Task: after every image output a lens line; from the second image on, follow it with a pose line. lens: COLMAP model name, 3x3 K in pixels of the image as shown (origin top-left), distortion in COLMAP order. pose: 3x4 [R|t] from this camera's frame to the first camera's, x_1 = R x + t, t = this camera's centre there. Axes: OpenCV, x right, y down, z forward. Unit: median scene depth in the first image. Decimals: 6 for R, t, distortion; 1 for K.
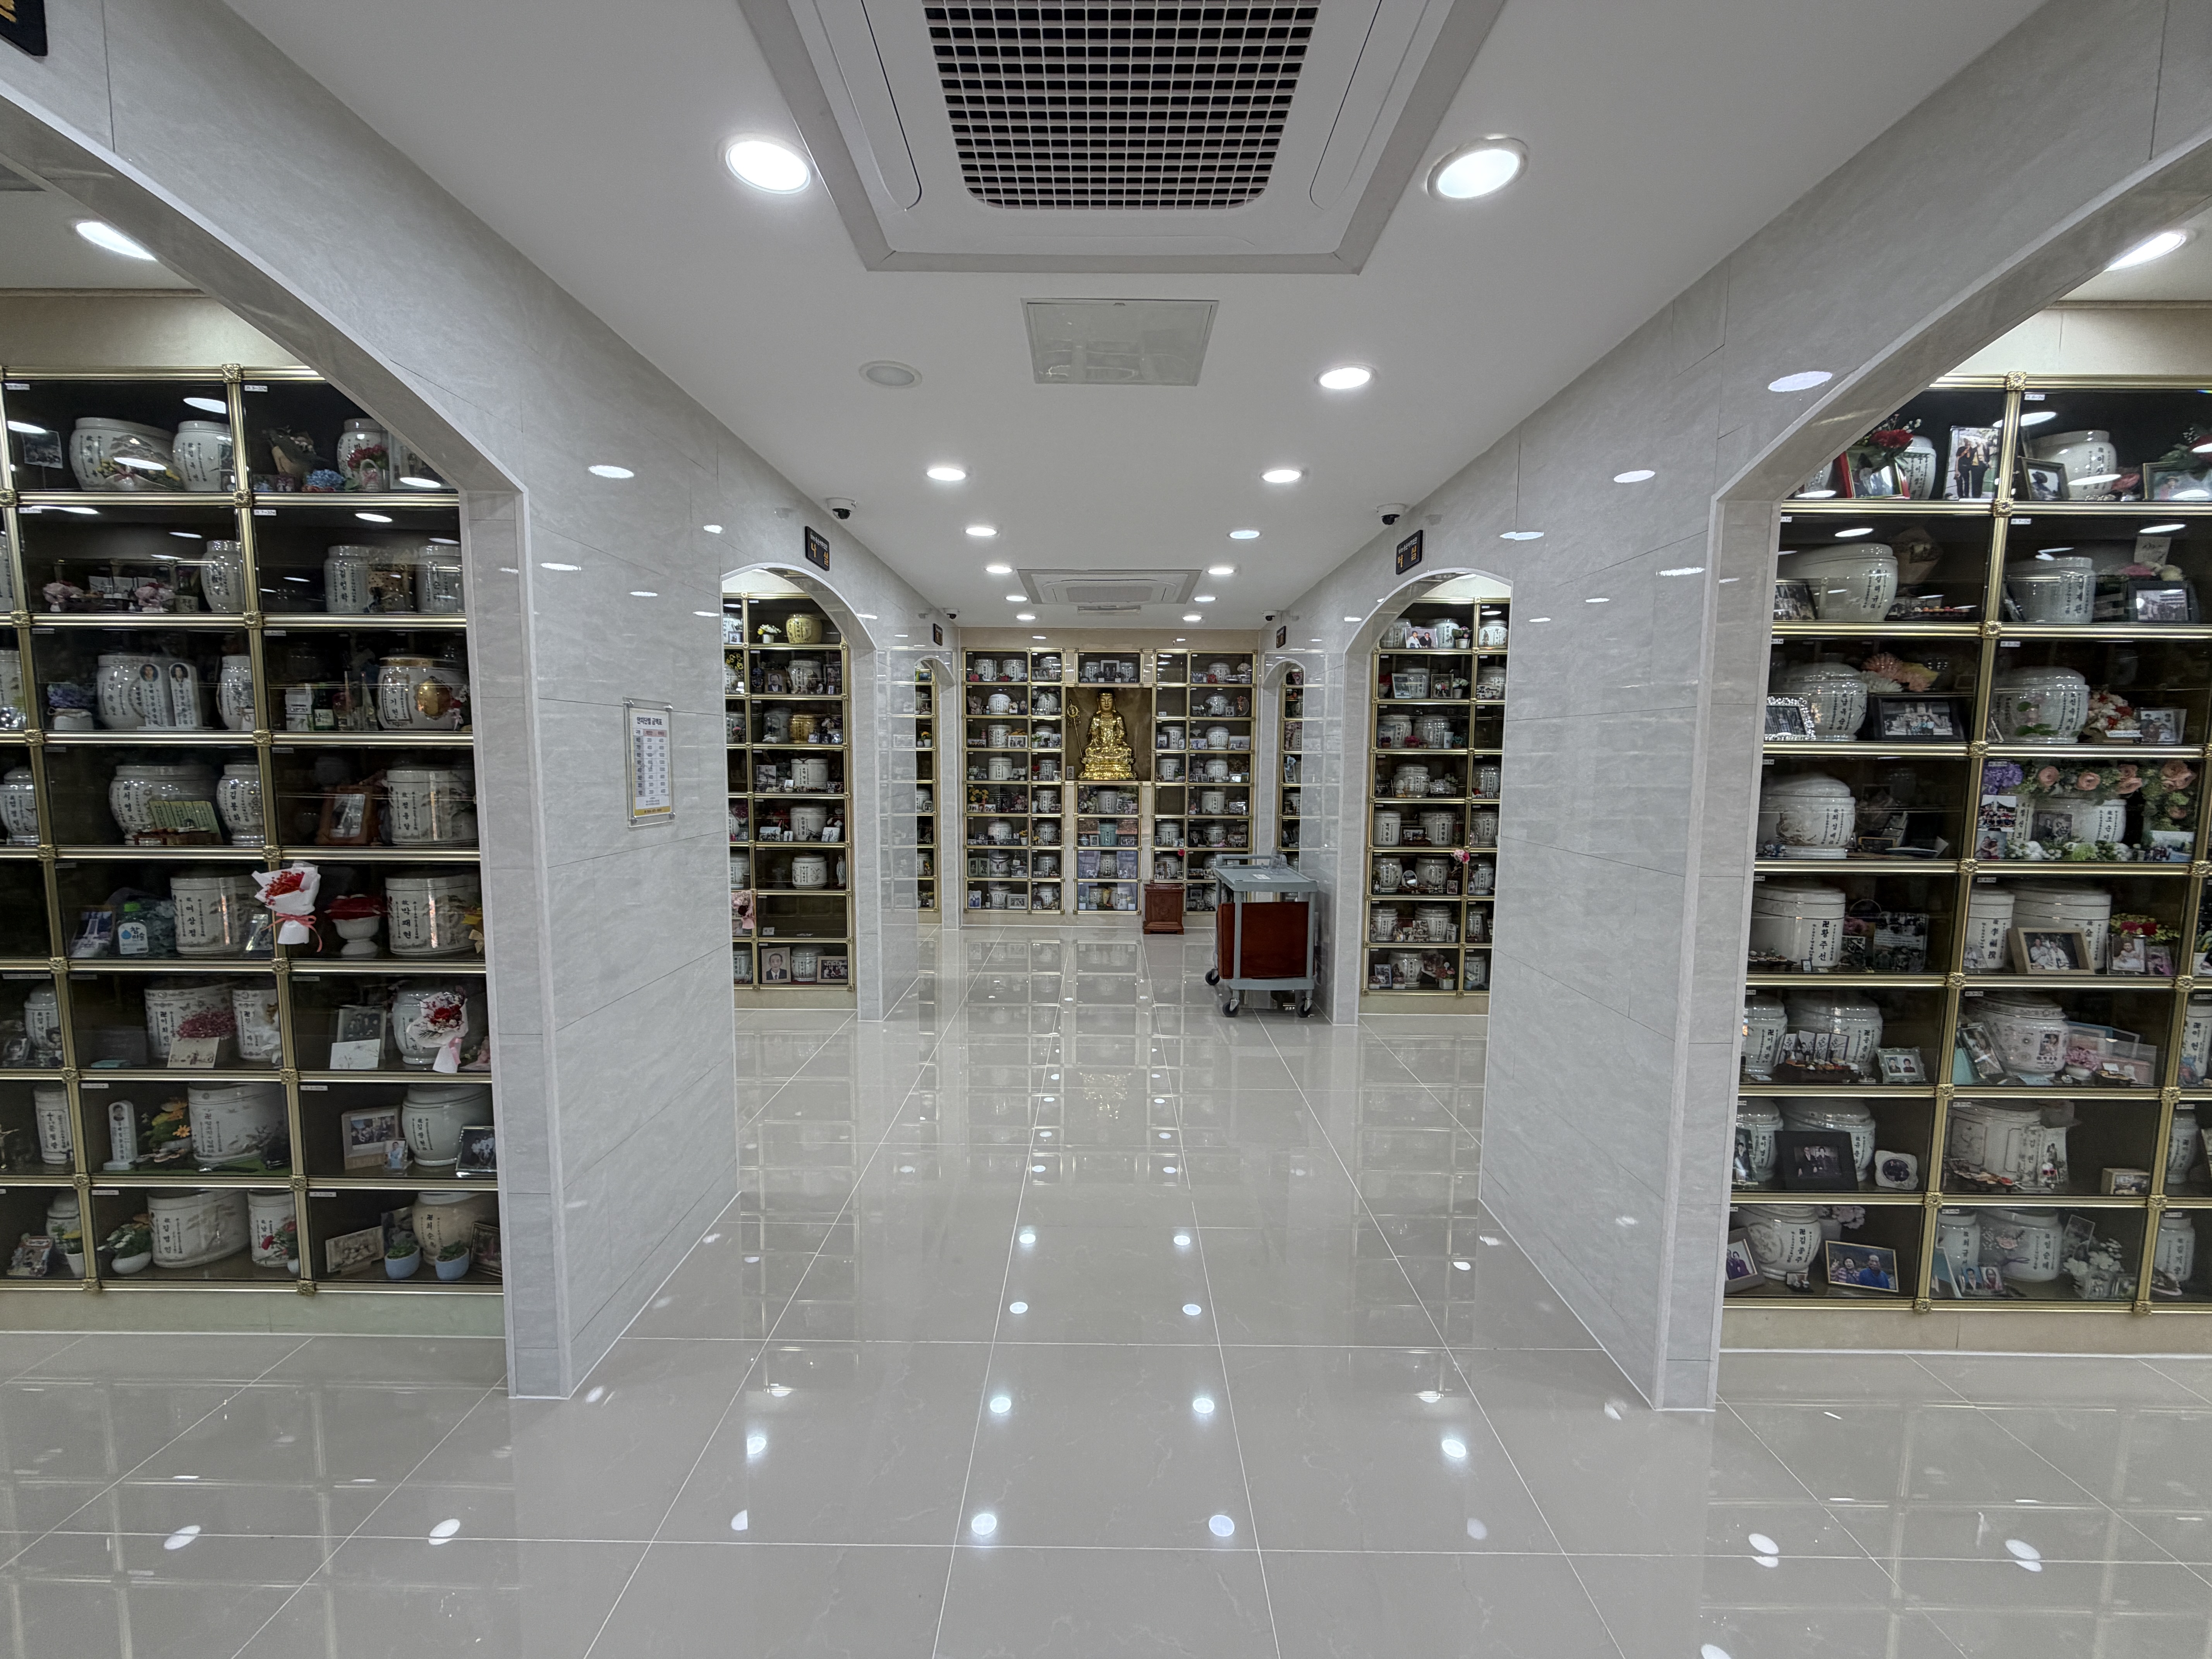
lens RADIAL K [[874.2, 0, 1103.1], [0, 874.2, 835.9], [0, 0, 1]] dist [0.000668, 0.000577]
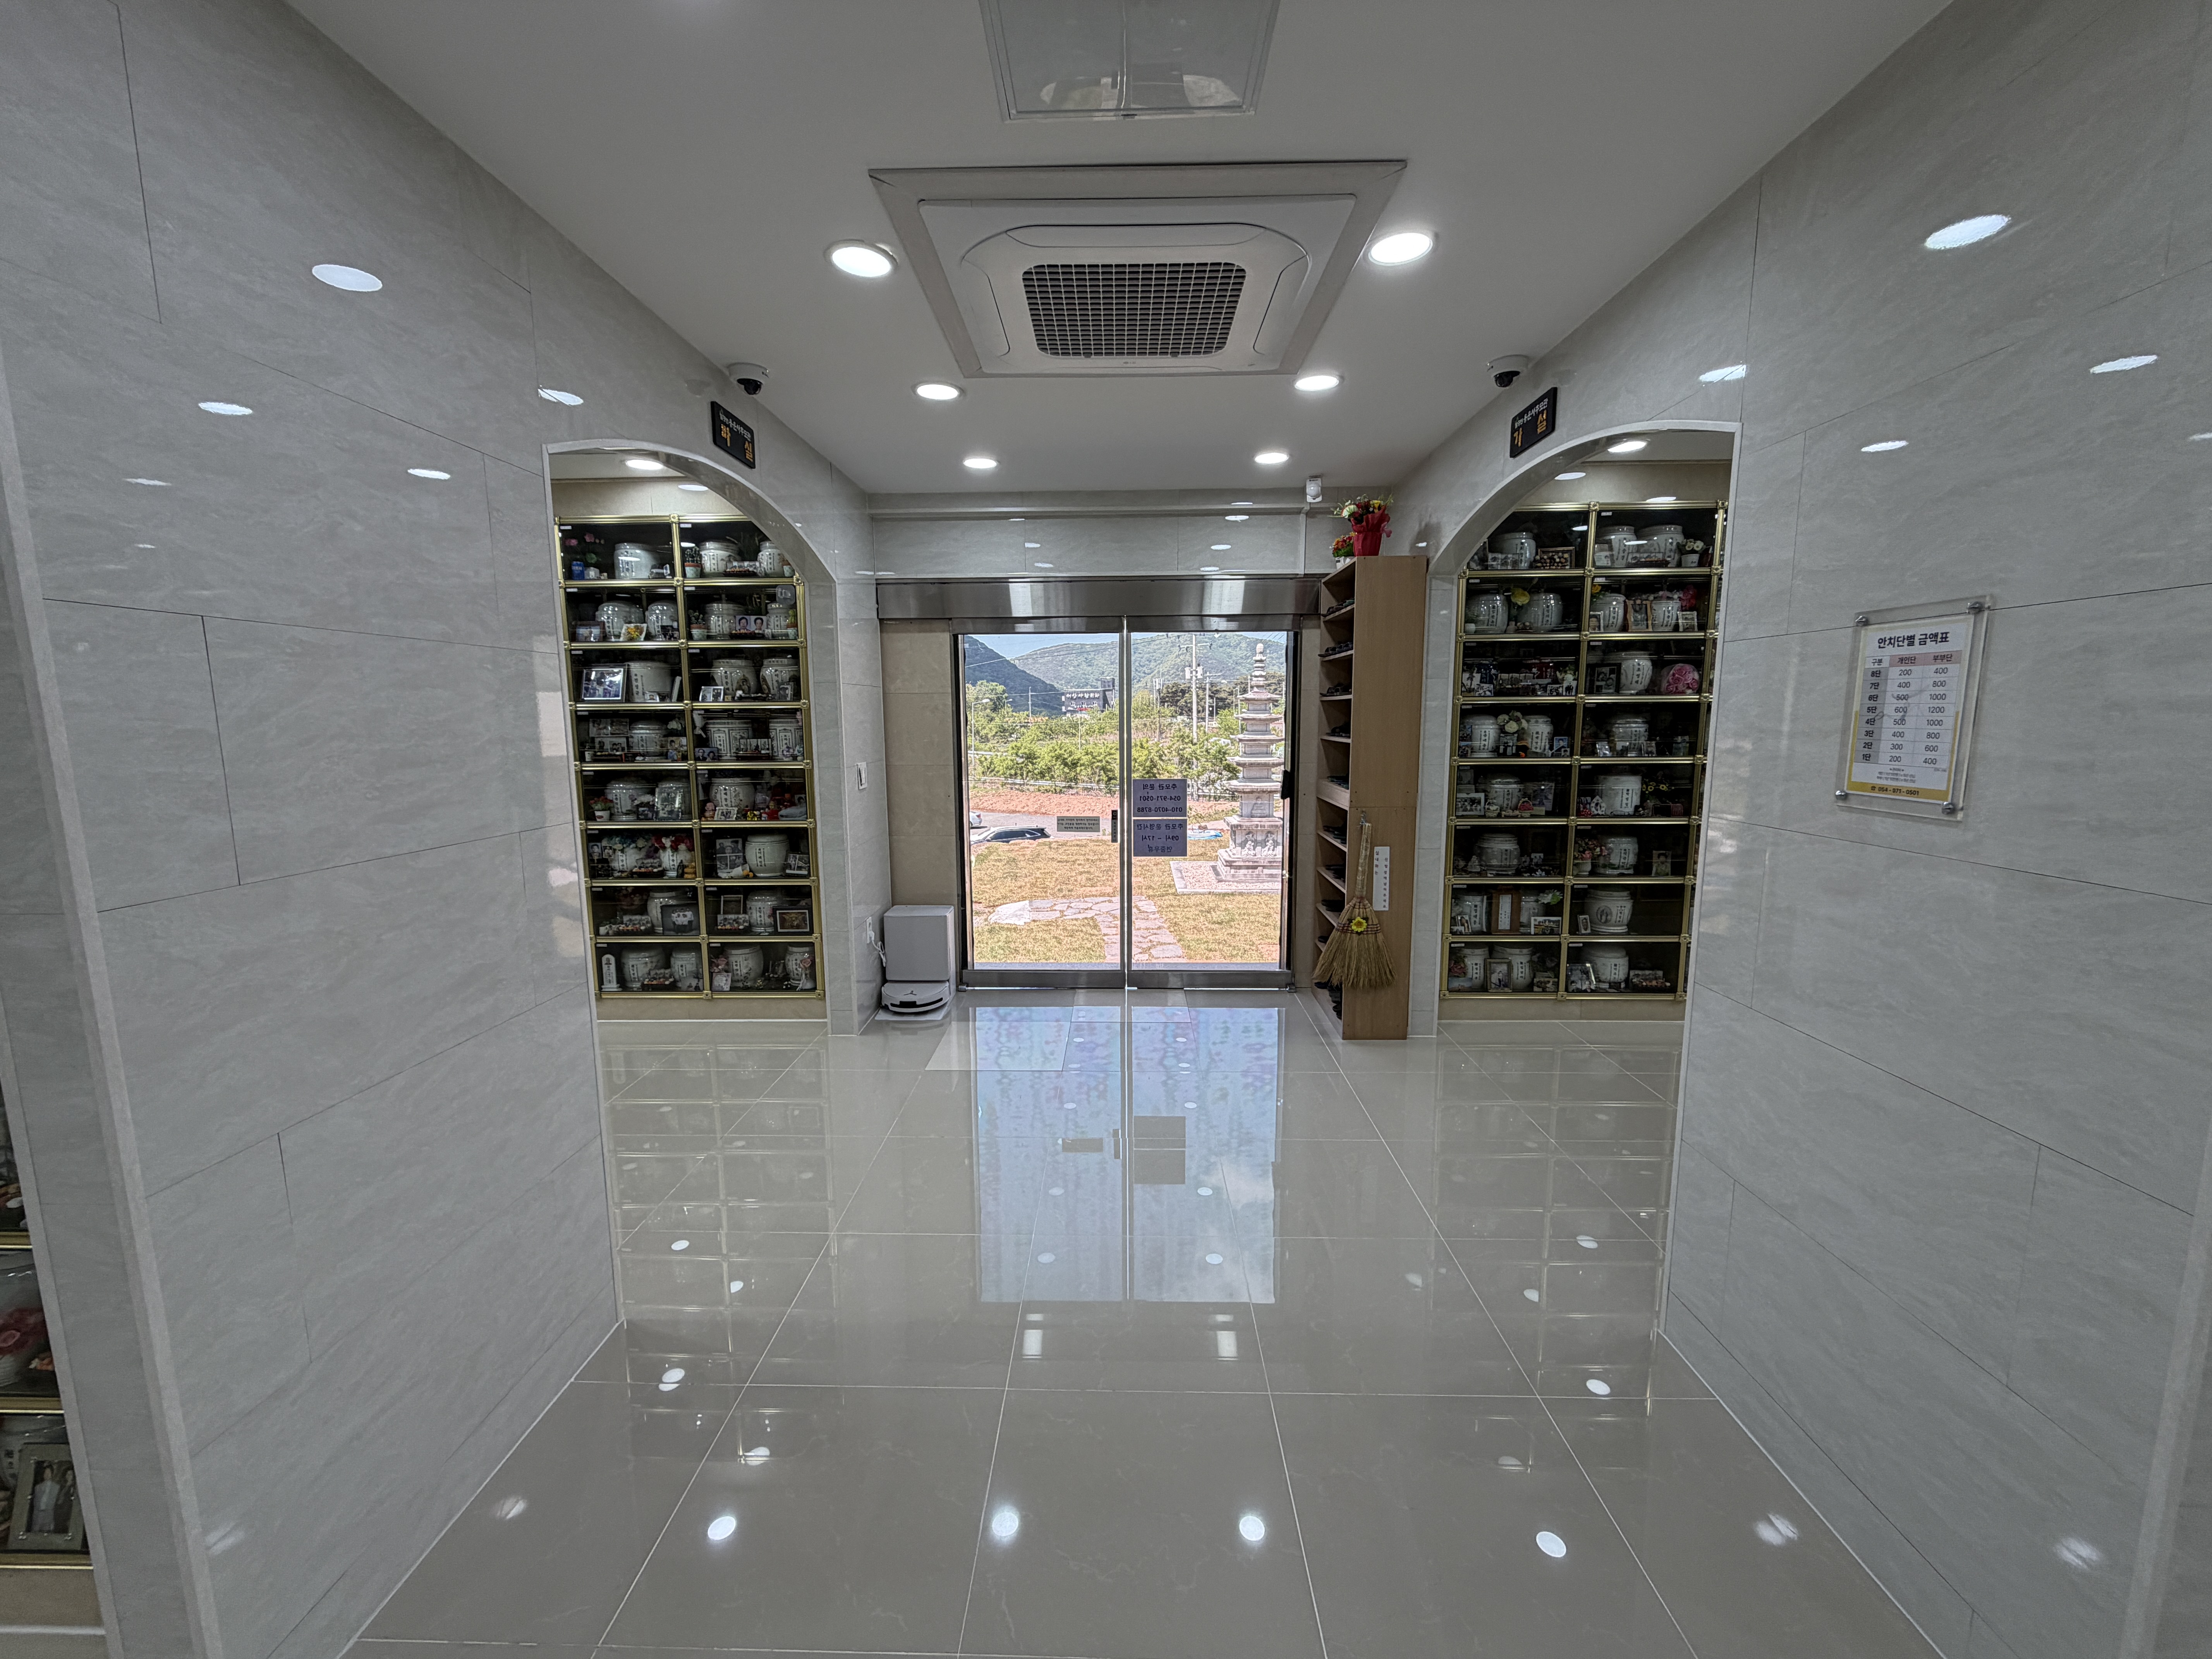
lens RADIAL K [[874.2, 0, 1103.1], [0, 874.2, 835.9], [0, 0, 1]] dist [0.000668, 0.000577]
pose [[0.999622, -0.014320, -0.023458, 0.000749], [0.015559, 0.998446, 0.053509, -0.021867], [0.022655, -0.053854, 0.998292, 0.234720]]
